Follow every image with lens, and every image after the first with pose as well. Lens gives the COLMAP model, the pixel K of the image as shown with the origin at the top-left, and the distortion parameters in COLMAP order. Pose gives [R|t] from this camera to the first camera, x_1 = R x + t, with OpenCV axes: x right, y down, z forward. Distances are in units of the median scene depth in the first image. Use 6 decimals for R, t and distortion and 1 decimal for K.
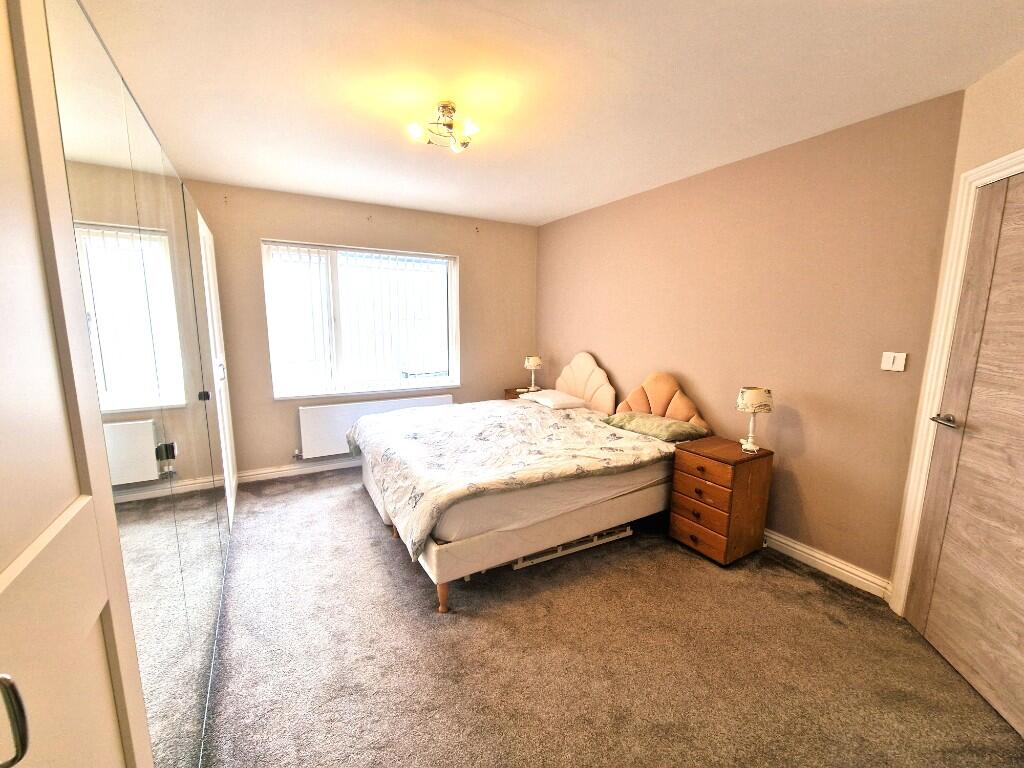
lens RADIAL K [[419.6, 0, 514.7], [0, 419.6, 386.5], [0, 0, 1]] dist [0.001446, -0.001059]
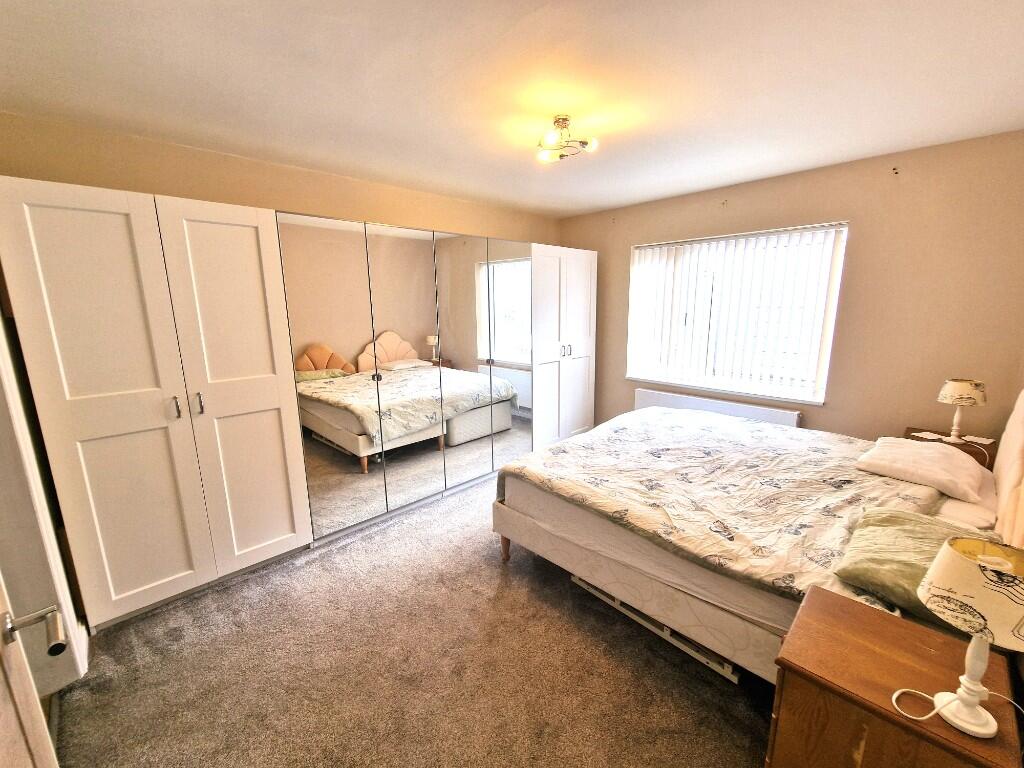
lens RADIAL K [[419.6, 0, 516.6], [0, 419.6, 384.7], [0, 0, 1]] dist [0.001446, -0.001059]
pose [[0.239737, 0.170378, -0.955771, 0.715114], [-0.135509, 0.980715, 0.140835, -0.108799], [0.961334, 0.095752, 0.258201, 0.512856]]
